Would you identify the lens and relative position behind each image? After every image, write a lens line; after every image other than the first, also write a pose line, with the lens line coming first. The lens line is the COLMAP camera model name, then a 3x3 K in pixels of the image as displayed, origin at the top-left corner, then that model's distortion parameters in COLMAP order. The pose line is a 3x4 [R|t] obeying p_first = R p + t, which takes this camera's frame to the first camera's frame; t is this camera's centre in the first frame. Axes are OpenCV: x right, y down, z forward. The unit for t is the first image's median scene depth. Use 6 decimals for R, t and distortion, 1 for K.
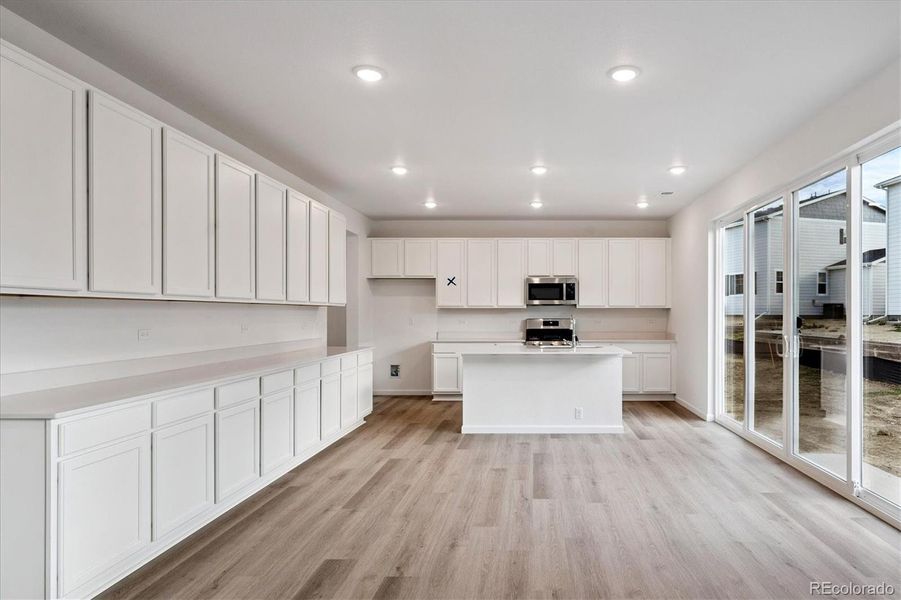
lens RADIAL K [[733.4, 0, 449.8], [0, 733.4, 319.9], [0, 0, 1]] dist [-0.000808, -0.000112]
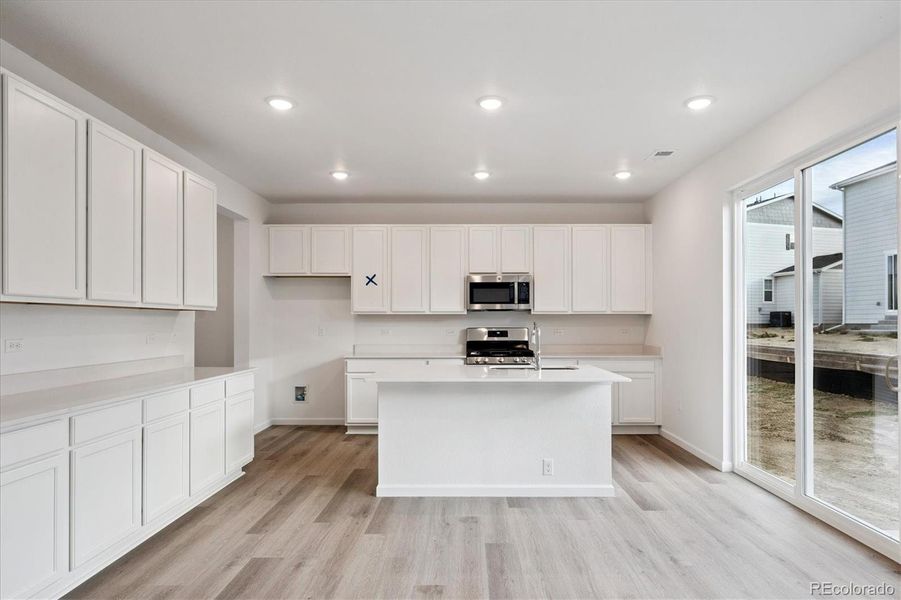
lens RADIAL K [[733.4, 0, 449.8], [0, 733.4, 319.9], [0, 0, 1]] dist [-0.000808, -0.000112]
pose [[0.995987, 0.000002, 0.089495, 0.017503], [0.001084, 0.999926, -0.012088, -0.000715], [-0.089488, 0.012136, 0.995914, 0.239122]]
